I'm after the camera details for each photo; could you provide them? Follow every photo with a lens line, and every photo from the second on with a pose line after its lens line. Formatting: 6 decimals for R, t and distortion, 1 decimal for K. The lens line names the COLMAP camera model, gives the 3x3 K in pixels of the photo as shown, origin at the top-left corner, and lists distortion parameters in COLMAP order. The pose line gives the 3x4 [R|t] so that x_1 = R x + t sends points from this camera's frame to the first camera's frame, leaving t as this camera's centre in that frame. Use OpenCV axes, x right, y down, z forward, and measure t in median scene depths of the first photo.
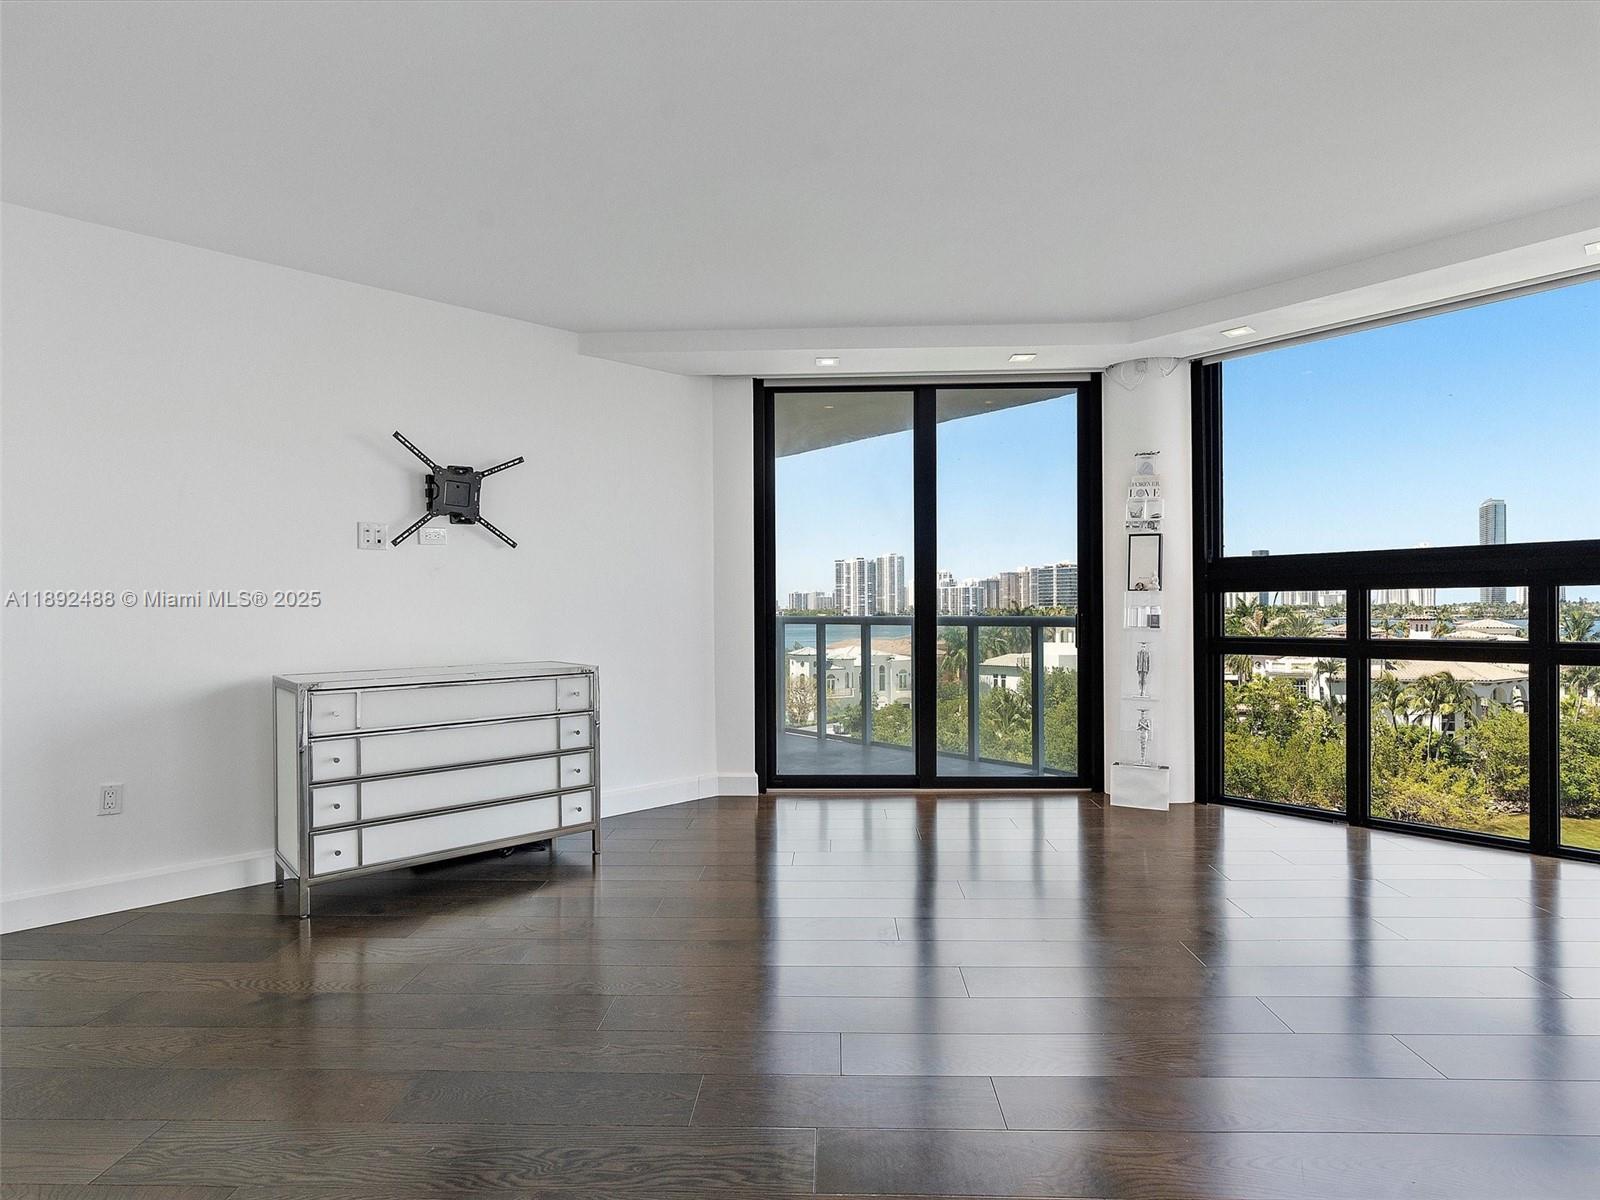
lens RADIAL K [[837.1, 0, 797.6], [0, 837.1, 578.8], [0, 0, 1]] dist [-0.026354, -0.001226]
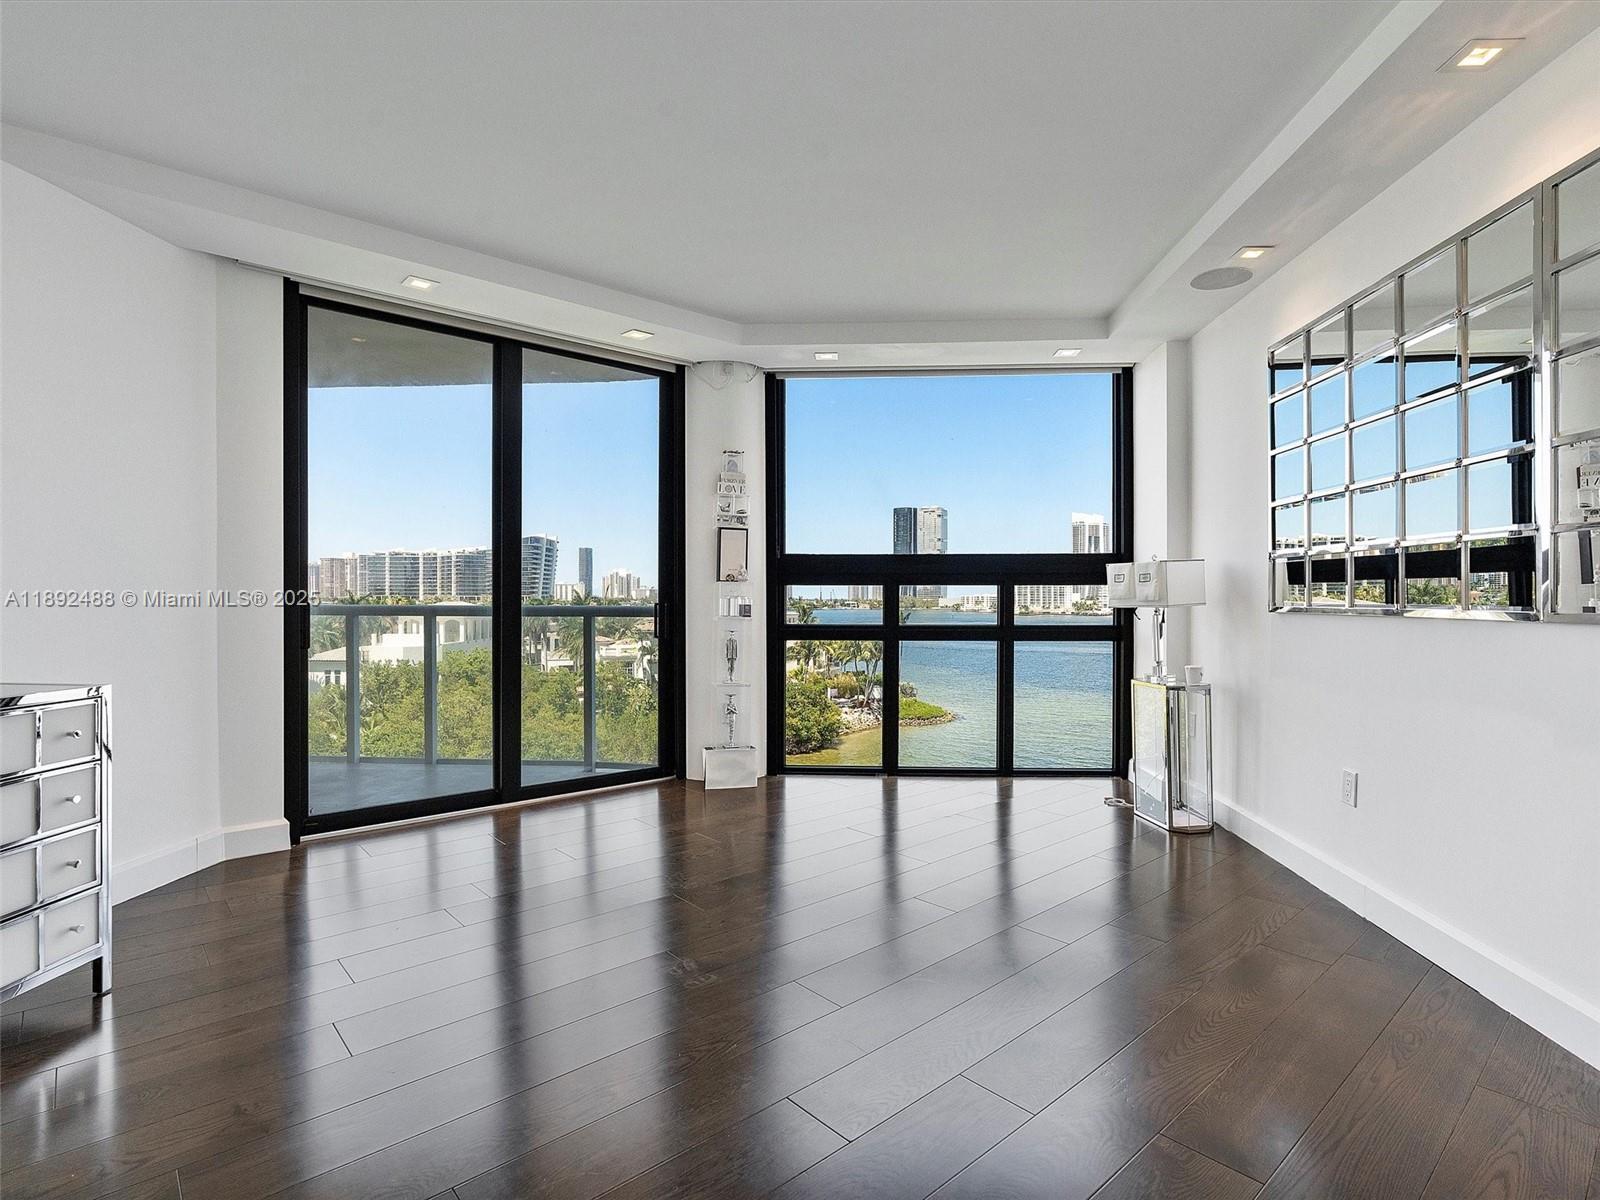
lens RADIAL K [[828.5, 0, 790.0], [0, 828.5, 589.4], [0, 0, 1]] dist [-0.006976, 0.003367]
pose [[0.720484, 0.016200, 0.693282, -0.236120], [-0.033034, 0.999394, 0.010977, 0.008870], [-0.692684, -0.030811, 0.720583, 0.176709]]
